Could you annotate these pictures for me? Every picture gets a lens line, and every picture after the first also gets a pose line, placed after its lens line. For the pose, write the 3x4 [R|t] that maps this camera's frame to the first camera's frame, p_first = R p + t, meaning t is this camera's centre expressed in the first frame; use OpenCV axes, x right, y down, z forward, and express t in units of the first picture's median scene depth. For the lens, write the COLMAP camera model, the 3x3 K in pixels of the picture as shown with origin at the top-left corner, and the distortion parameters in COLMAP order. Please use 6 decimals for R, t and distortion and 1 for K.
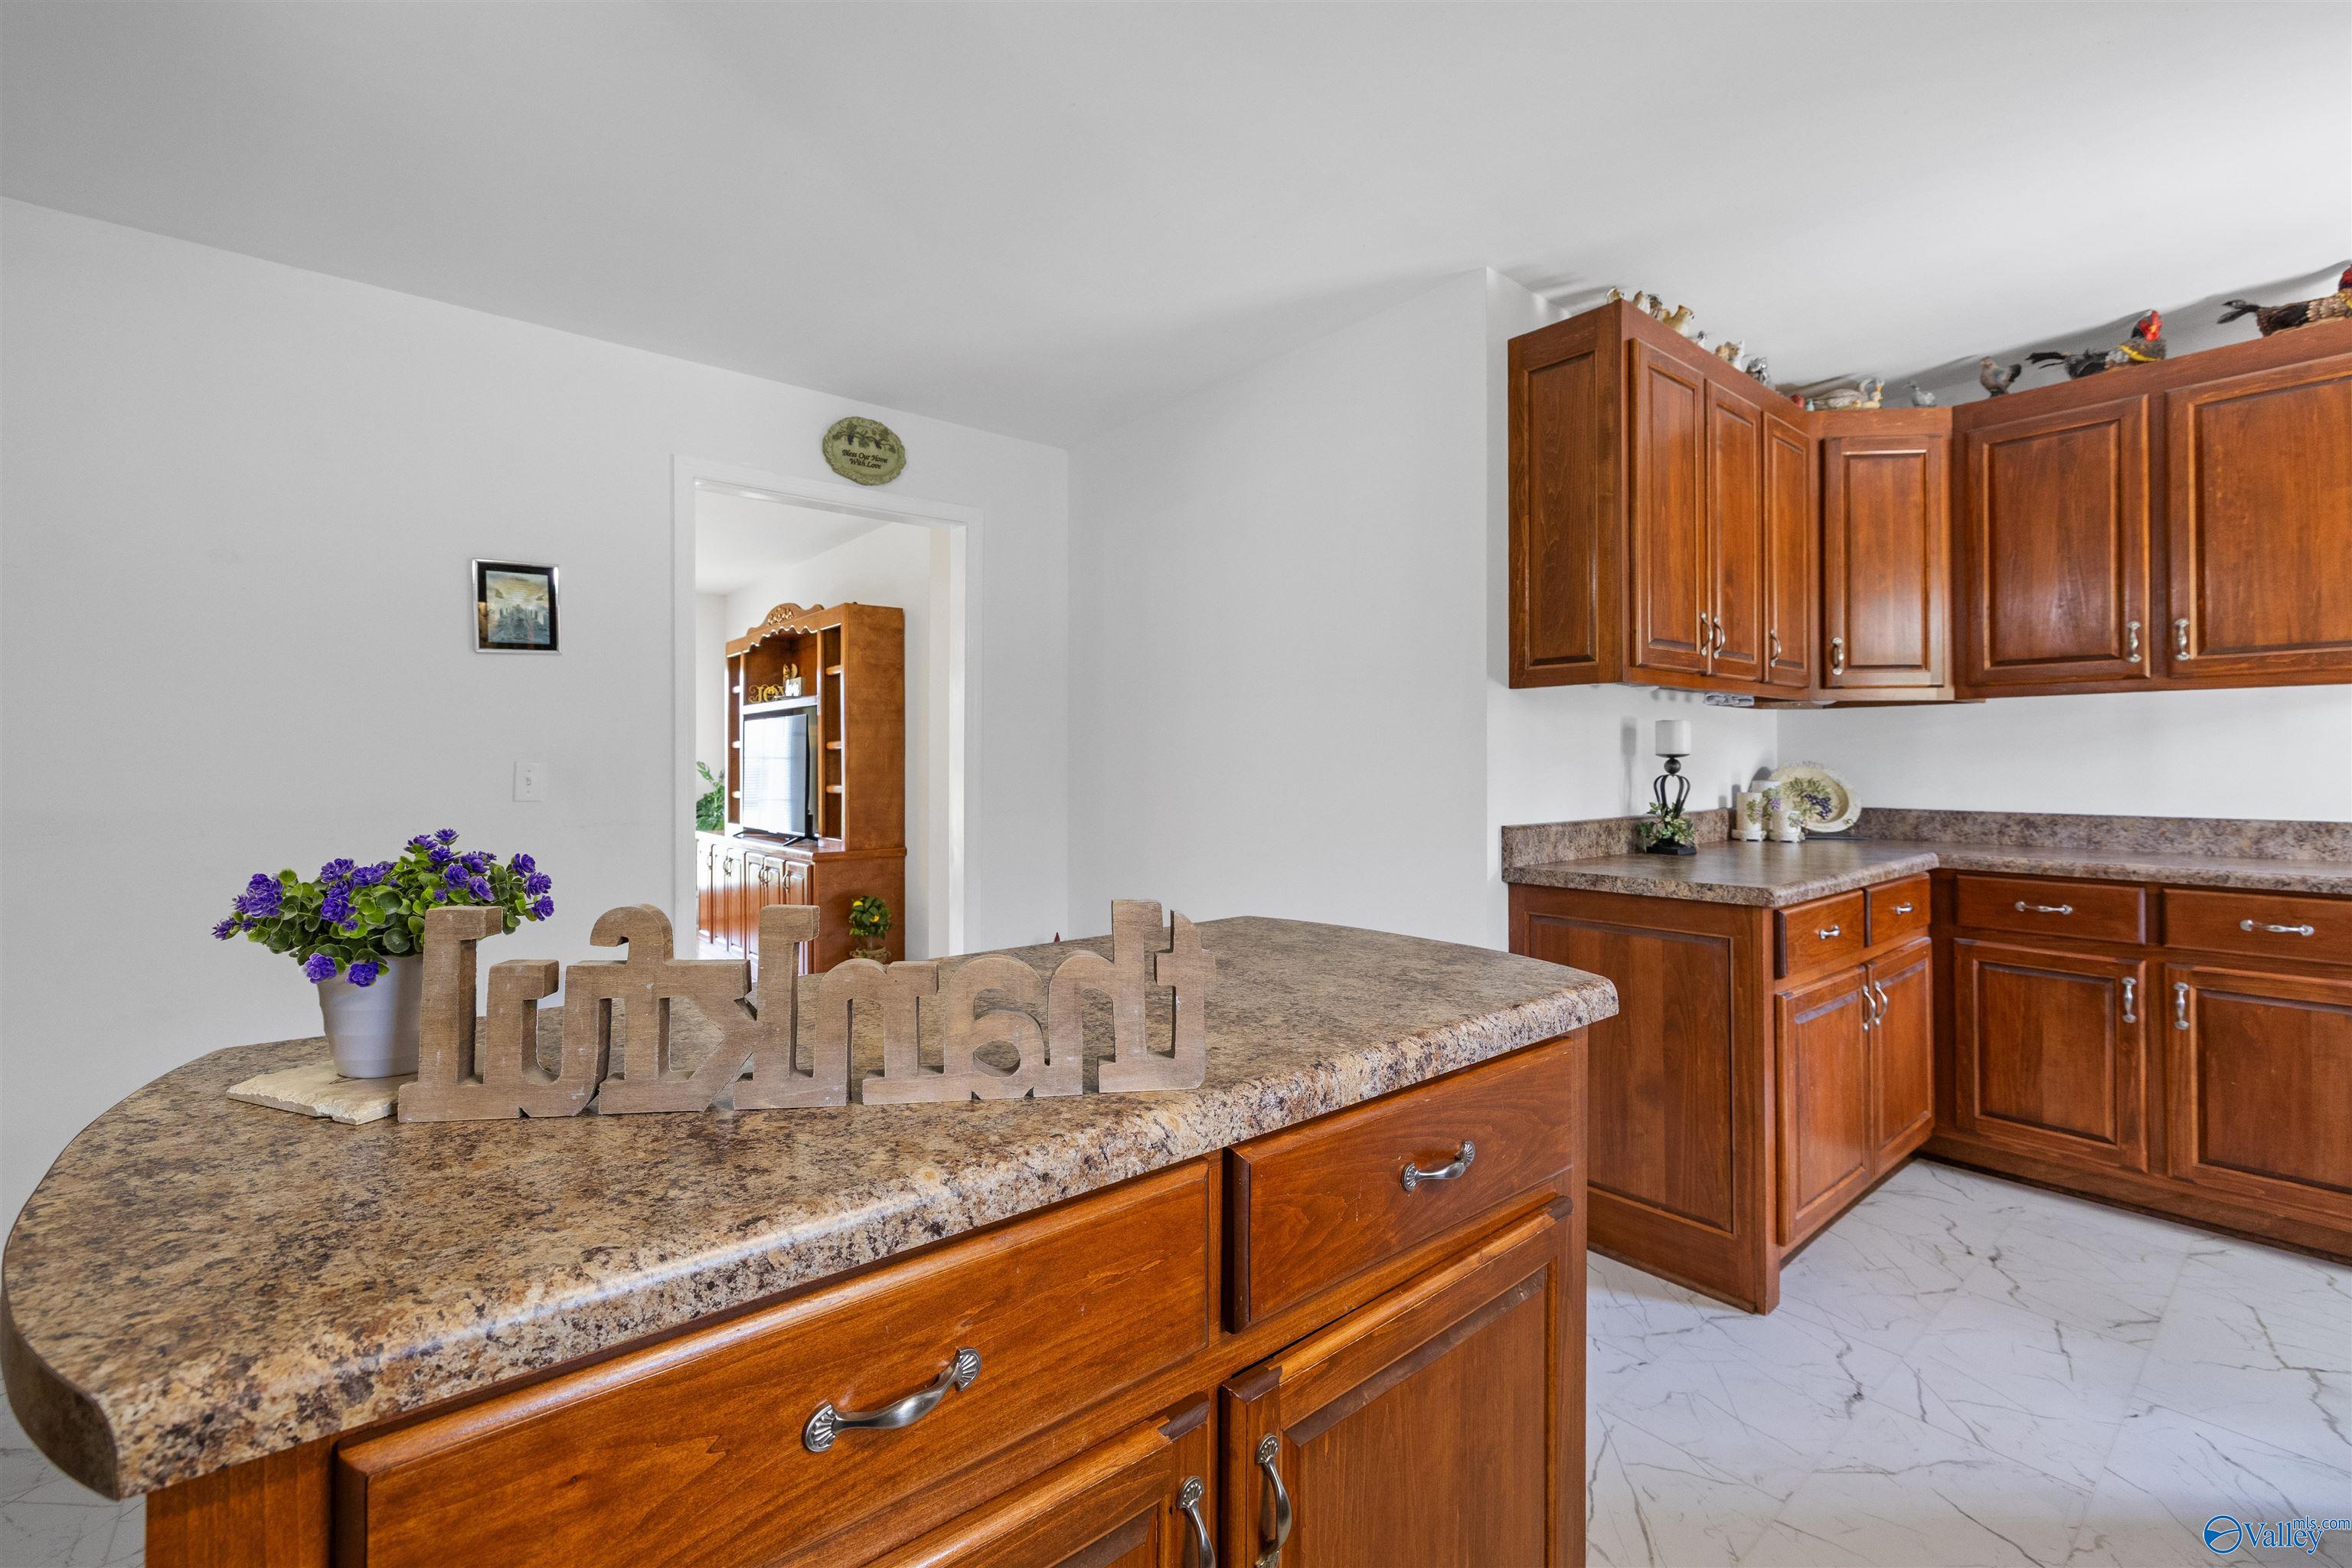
lens RADIAL K [[999.9, 0, 1174.9], [0, 999.9, 769.5], [0, 0, 1]] dist [-0.002101, -0.000539]
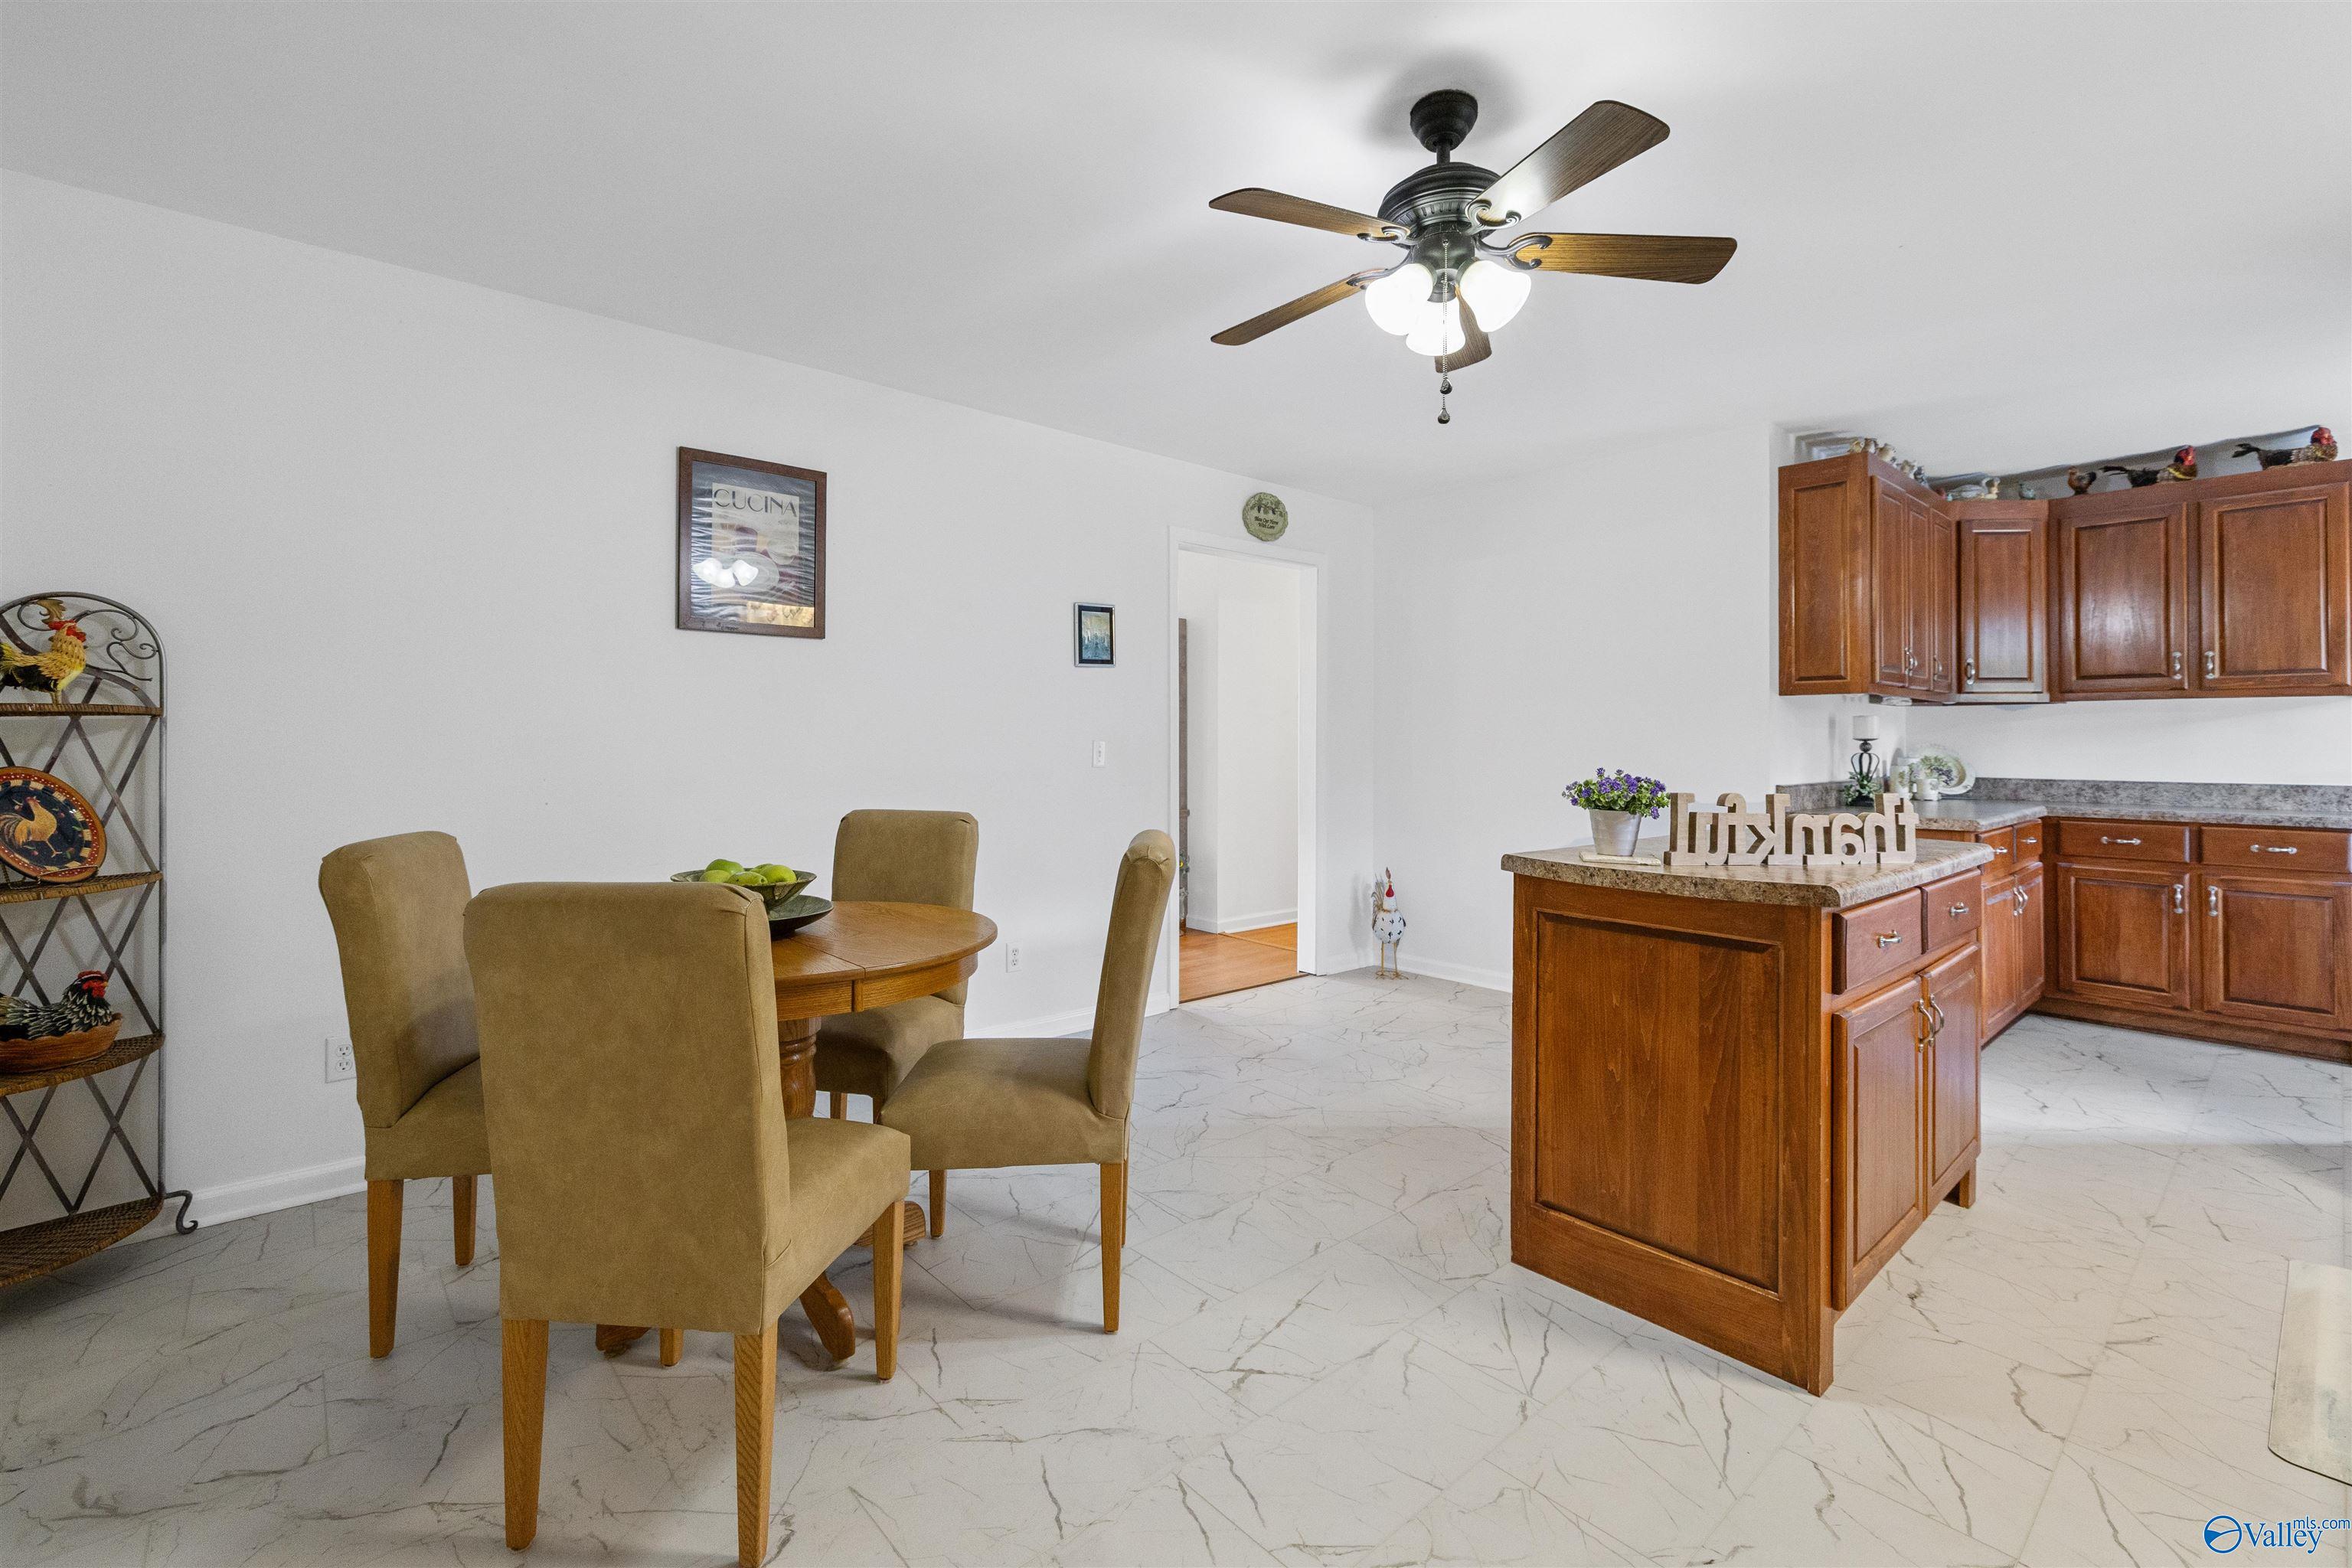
lens RADIAL K [[999.9, 0, 1177.4], [0, 999.9, 745.7], [0, 0, 1]] dist [-0.002101, -0.000539]
pose [[0.999830, 0.004078, 0.017998, -0.562603], [-0.004004, 0.999983, -0.004127, 0.005309], [-0.018014, 0.004054, 0.999830, -0.468296]]
